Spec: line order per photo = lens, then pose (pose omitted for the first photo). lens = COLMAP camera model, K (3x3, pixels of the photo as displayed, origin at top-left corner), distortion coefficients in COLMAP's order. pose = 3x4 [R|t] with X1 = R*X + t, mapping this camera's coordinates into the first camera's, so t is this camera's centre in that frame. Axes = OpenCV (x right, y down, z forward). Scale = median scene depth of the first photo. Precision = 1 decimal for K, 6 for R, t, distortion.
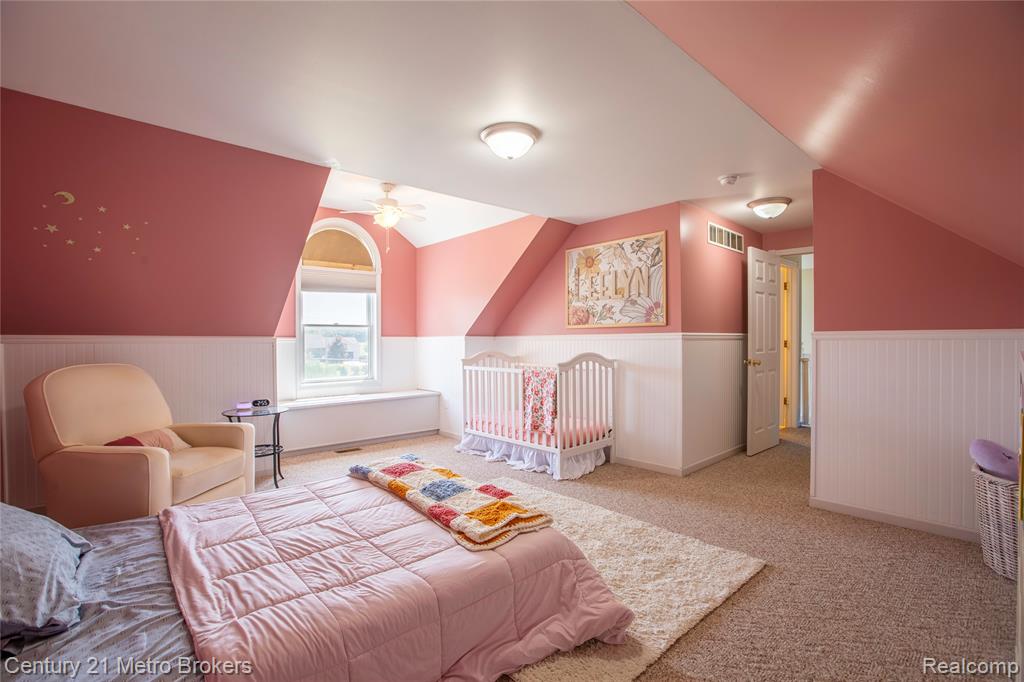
lens RADIAL K [[479.2, 0, 511.6], [0, 479.2, 343.6], [0, 0, 1]] dist [-0.002994, -0.000138]
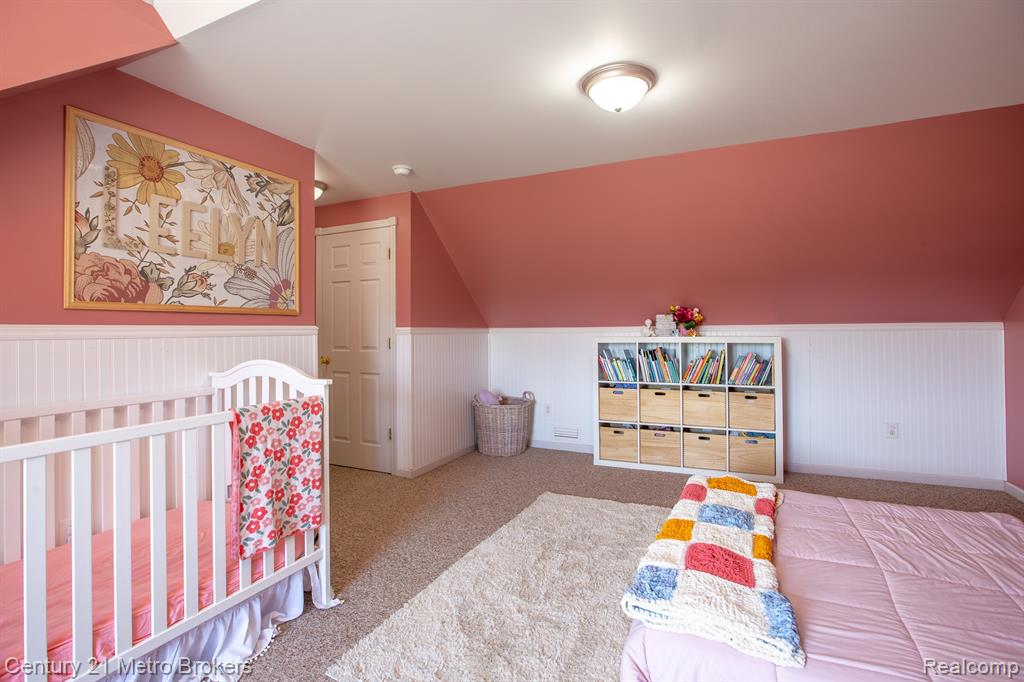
lens RADIAL K [[479.2, 0, 511.9], [0, 479.2, 325.9], [0, 0, 1]] dist [-0.002994, -0.000138]
pose [[-0.373049, 0.017389, 0.927649, -0.421923], [0.018189, 0.999769, -0.011426, -0.007489], [-0.927633, 0.012611, -0.373279, 0.917107]]
